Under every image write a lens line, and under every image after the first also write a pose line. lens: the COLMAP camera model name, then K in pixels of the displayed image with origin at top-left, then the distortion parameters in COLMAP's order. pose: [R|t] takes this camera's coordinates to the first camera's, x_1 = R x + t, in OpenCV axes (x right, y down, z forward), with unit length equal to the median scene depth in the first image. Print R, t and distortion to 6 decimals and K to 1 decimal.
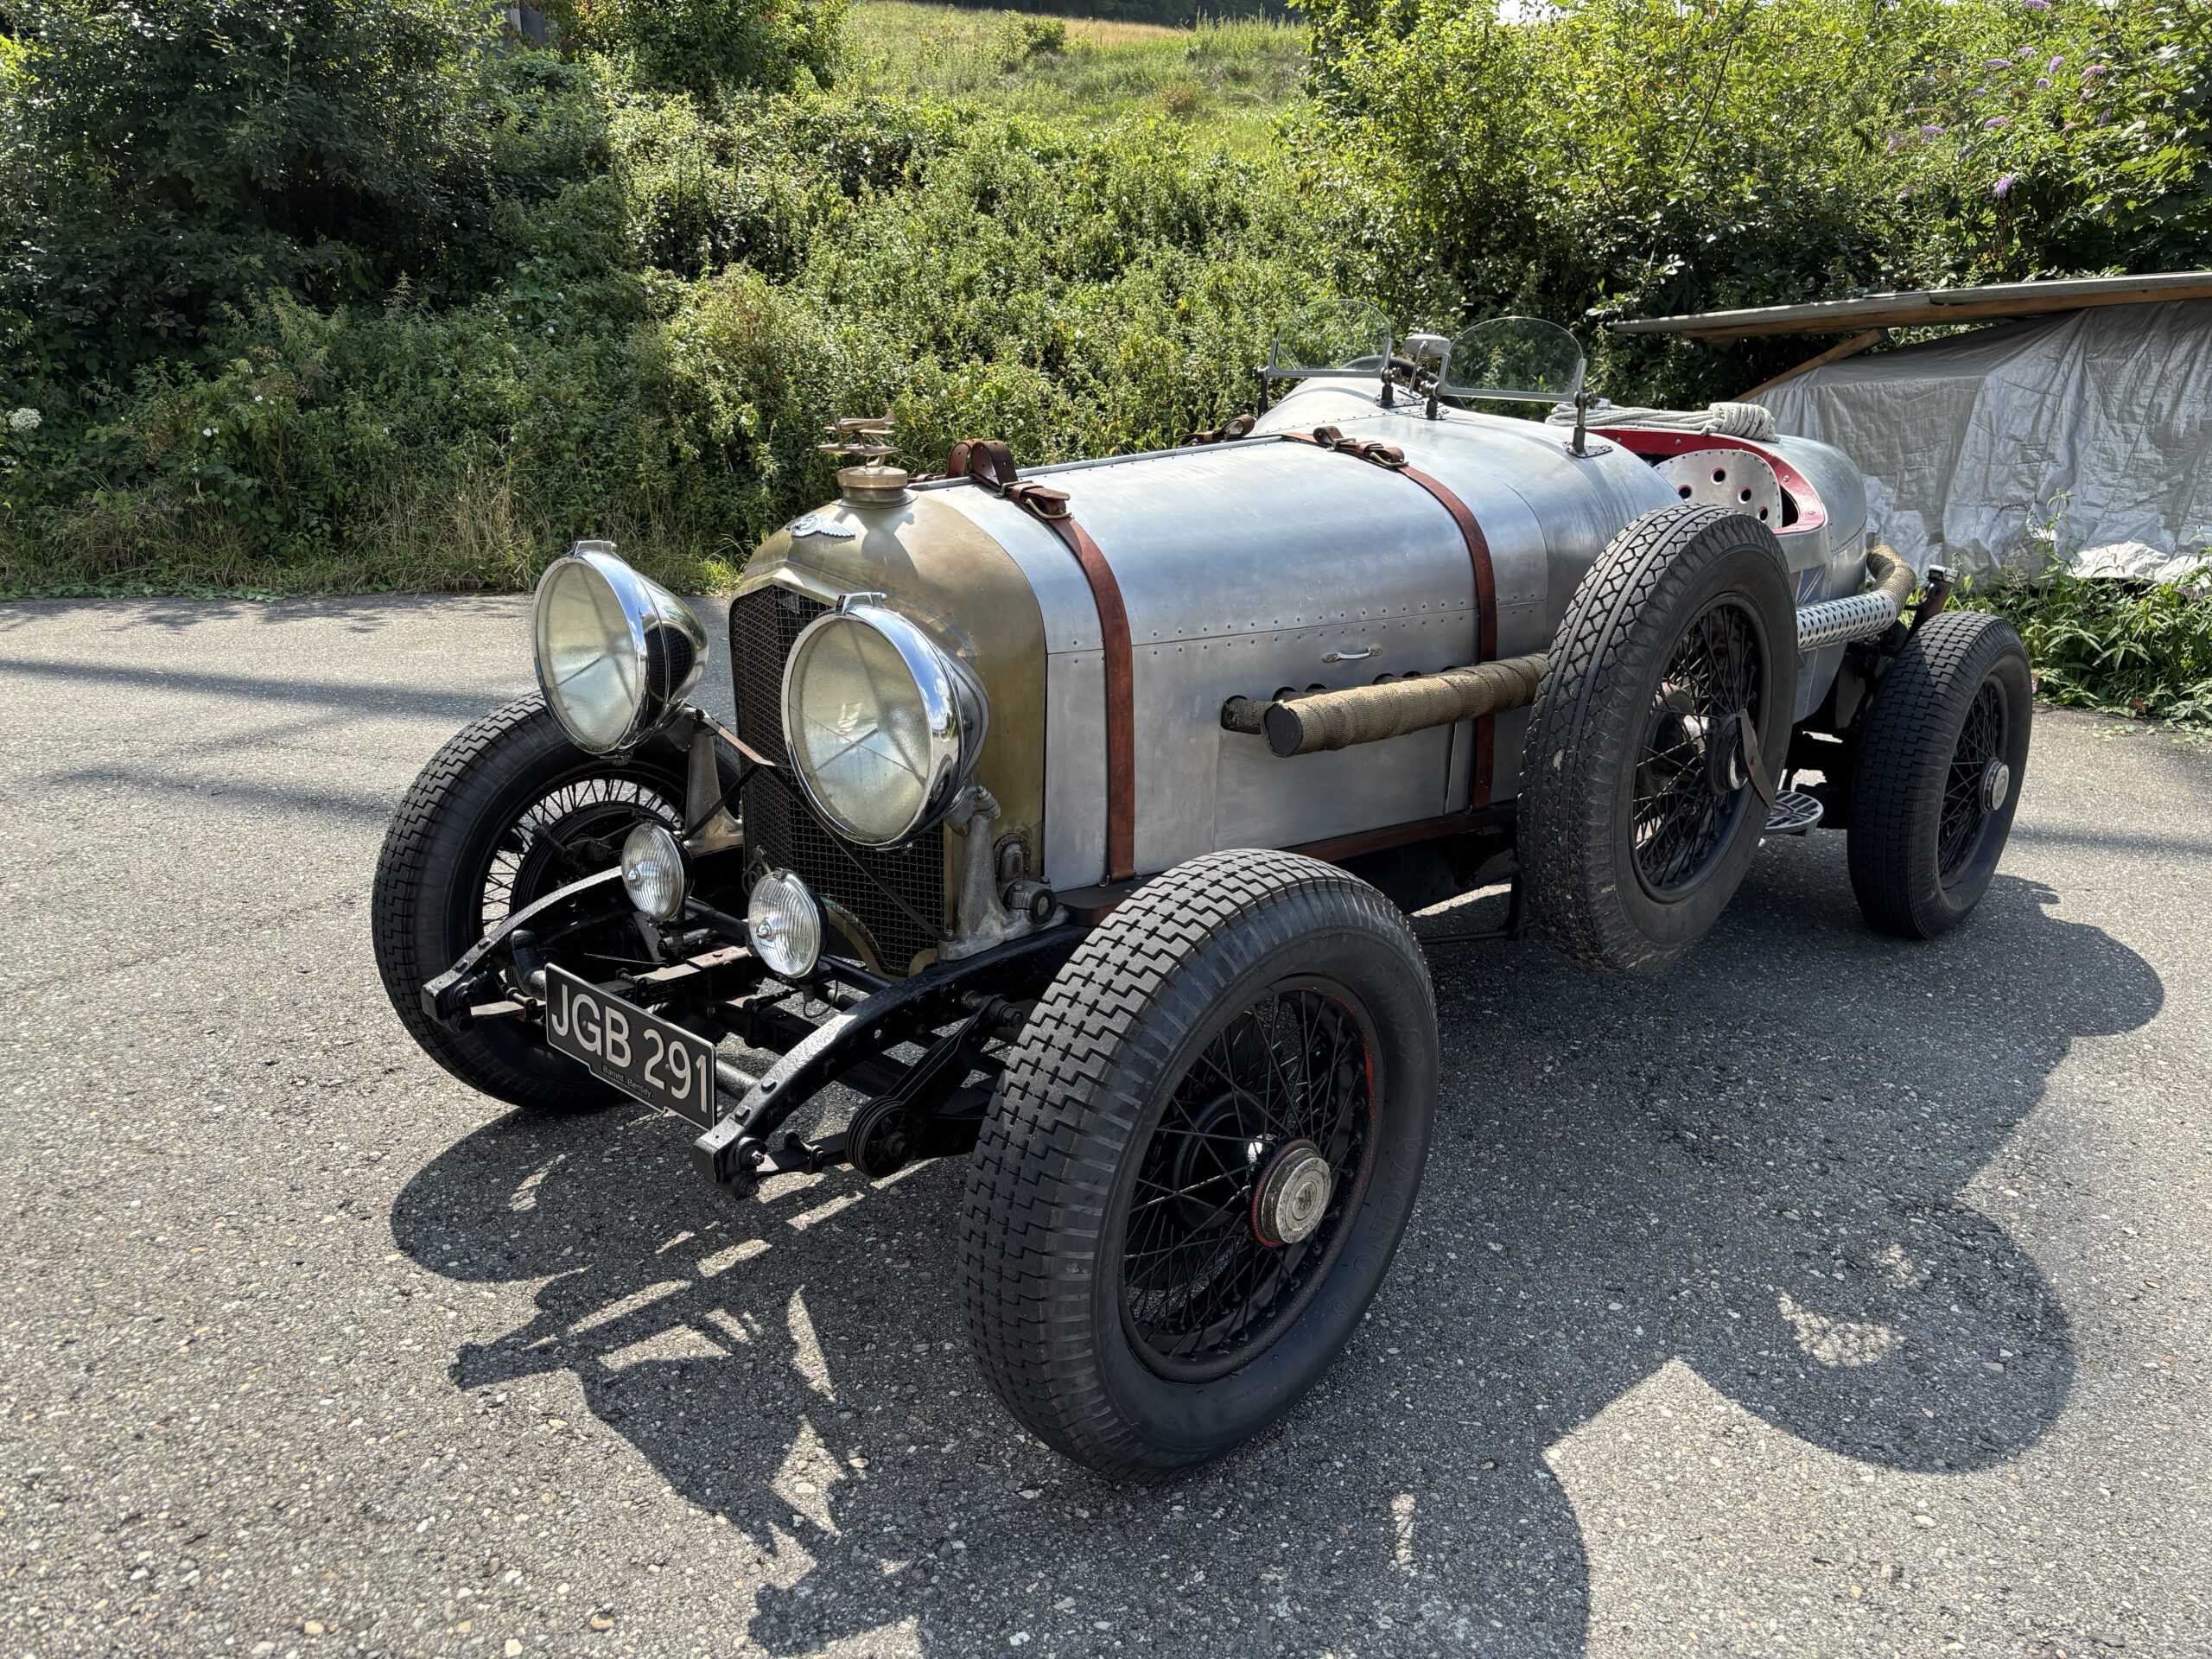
lens RADIAL K [[1639.9, 0, 1101.3], [0, 1639.9, 814.9], [0, 0, 1]] dist [0.021056, 0.005815]
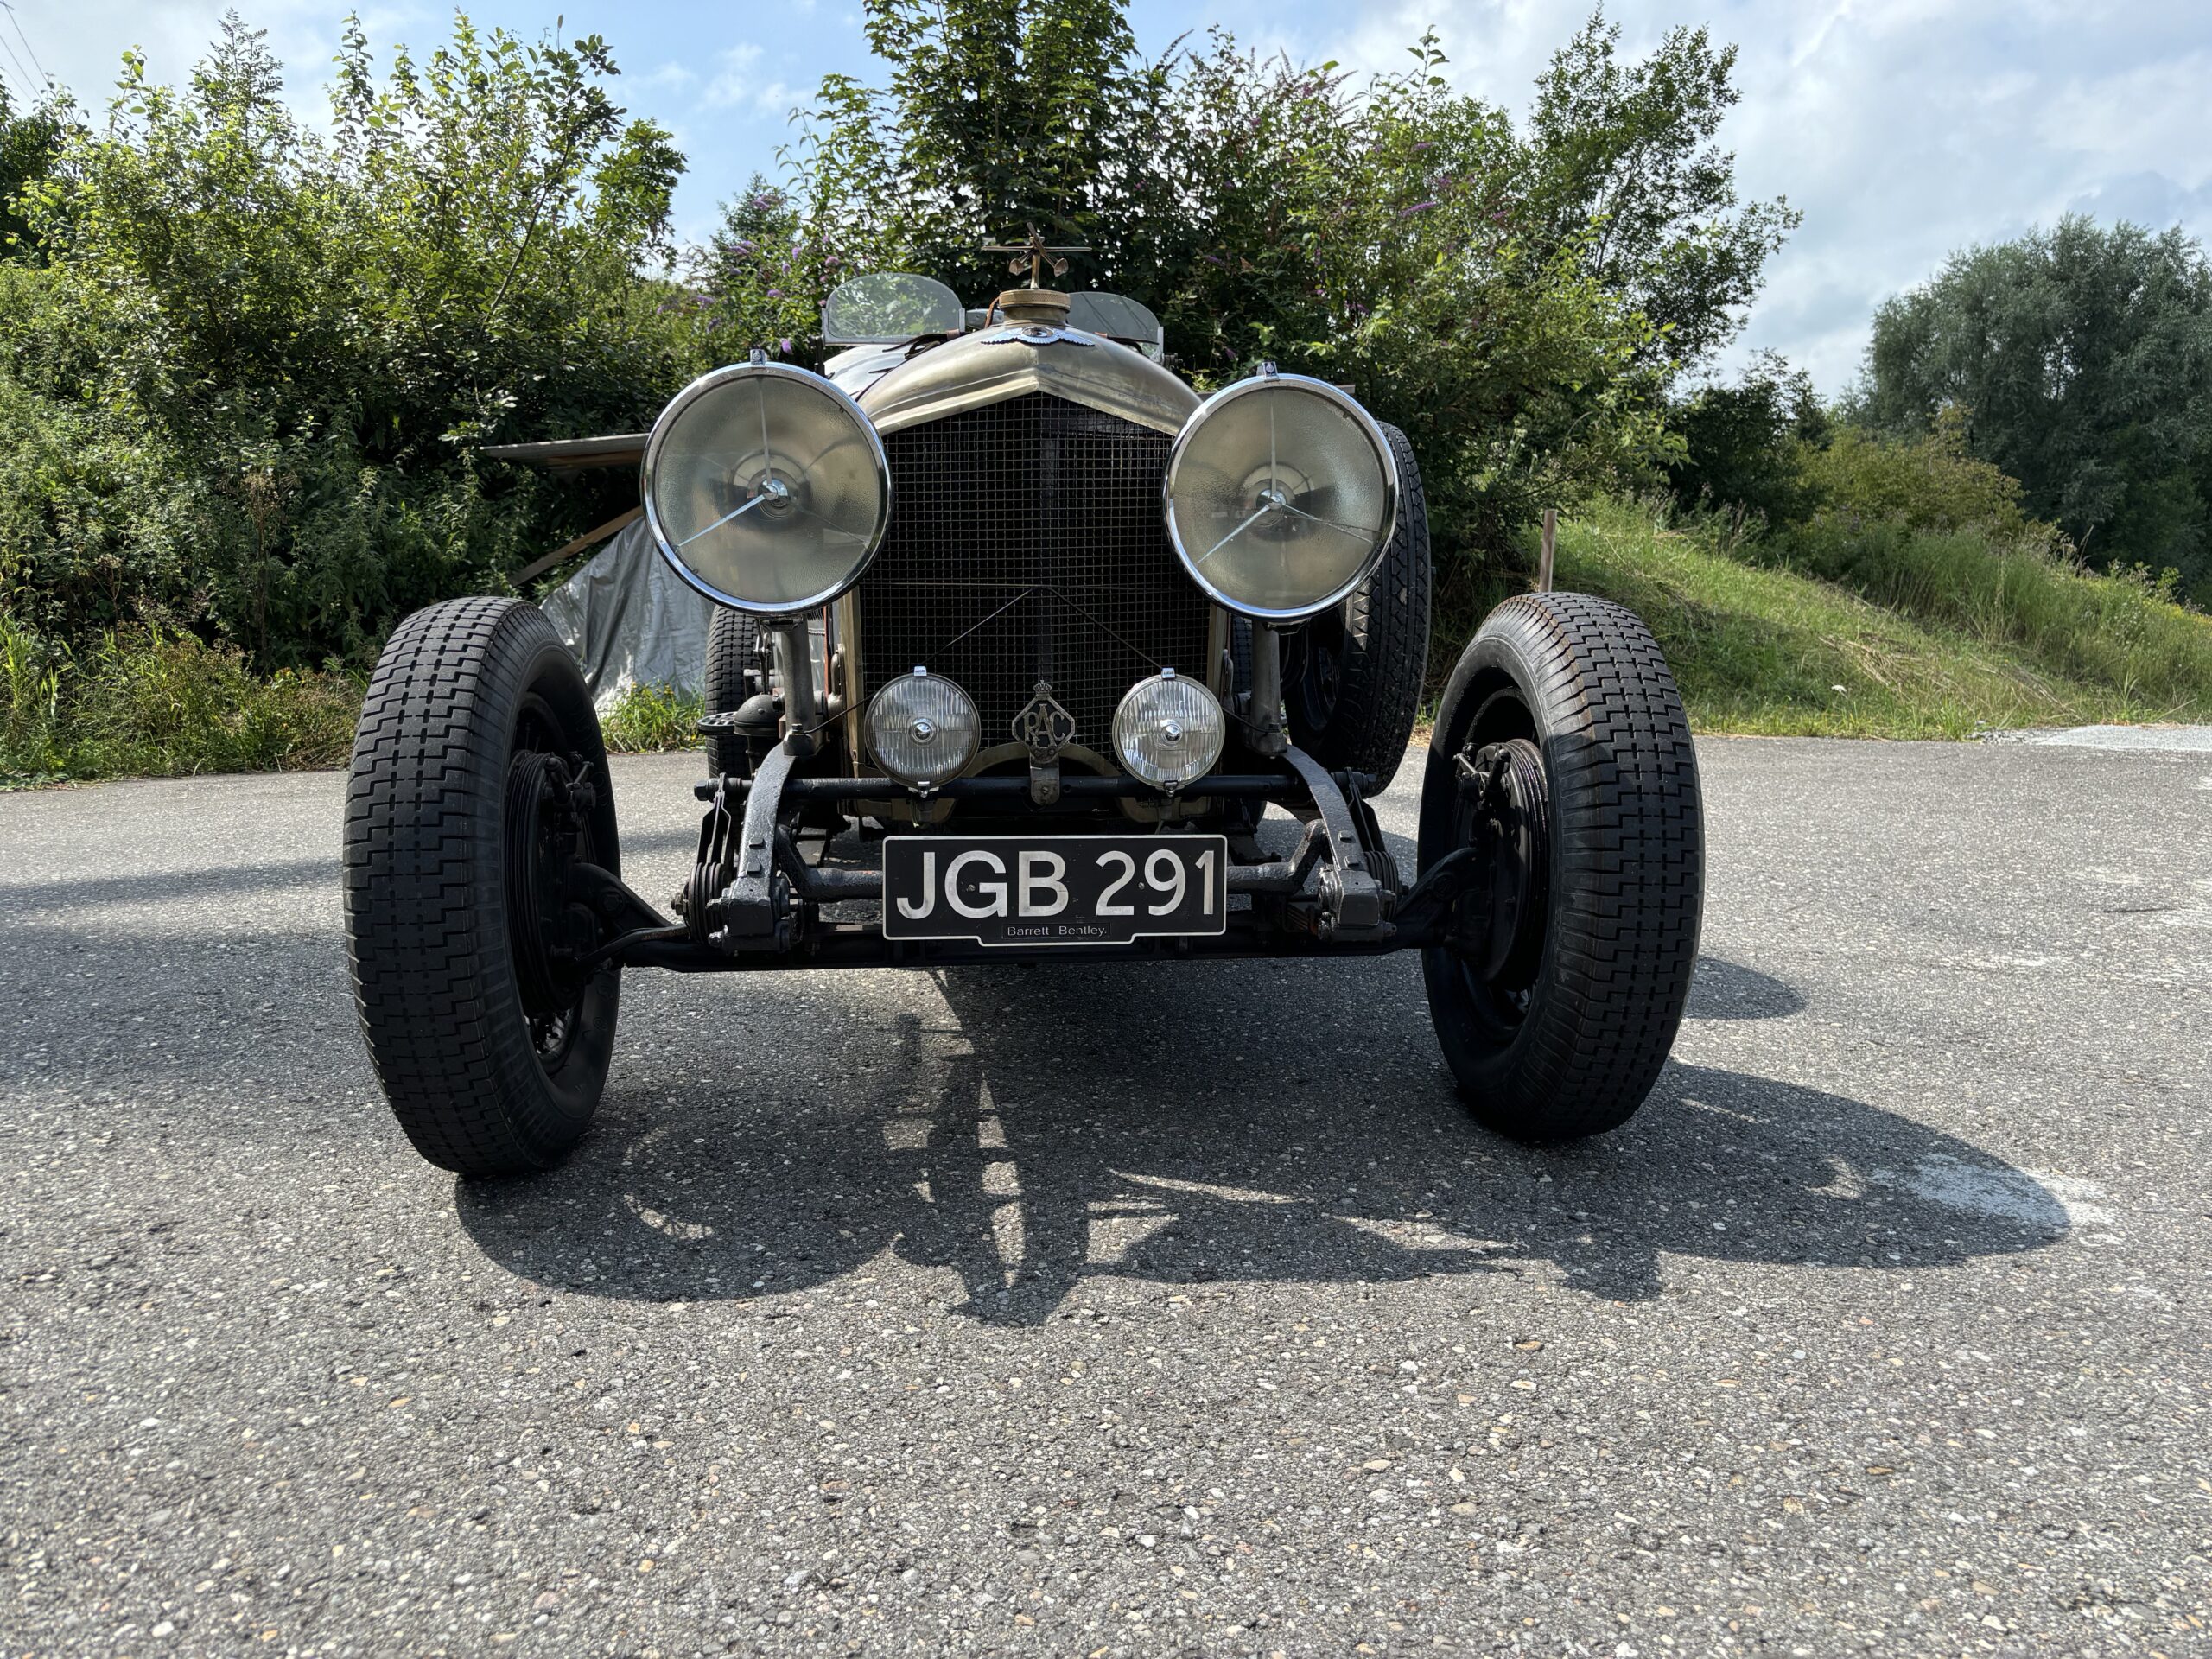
lens RADIAL K [[1639.9, 0, 1115.3], [0, 1639.9, 816.3], [0, 0, 1]] dist [0.021056, 0.005815]
pose [[0.674050, -0.127176, 0.727656, -0.884477], [0.211478, 0.977060, -0.025134, 0.129969], [-0.707766, 0.170824, 0.685482, 0.371522]]
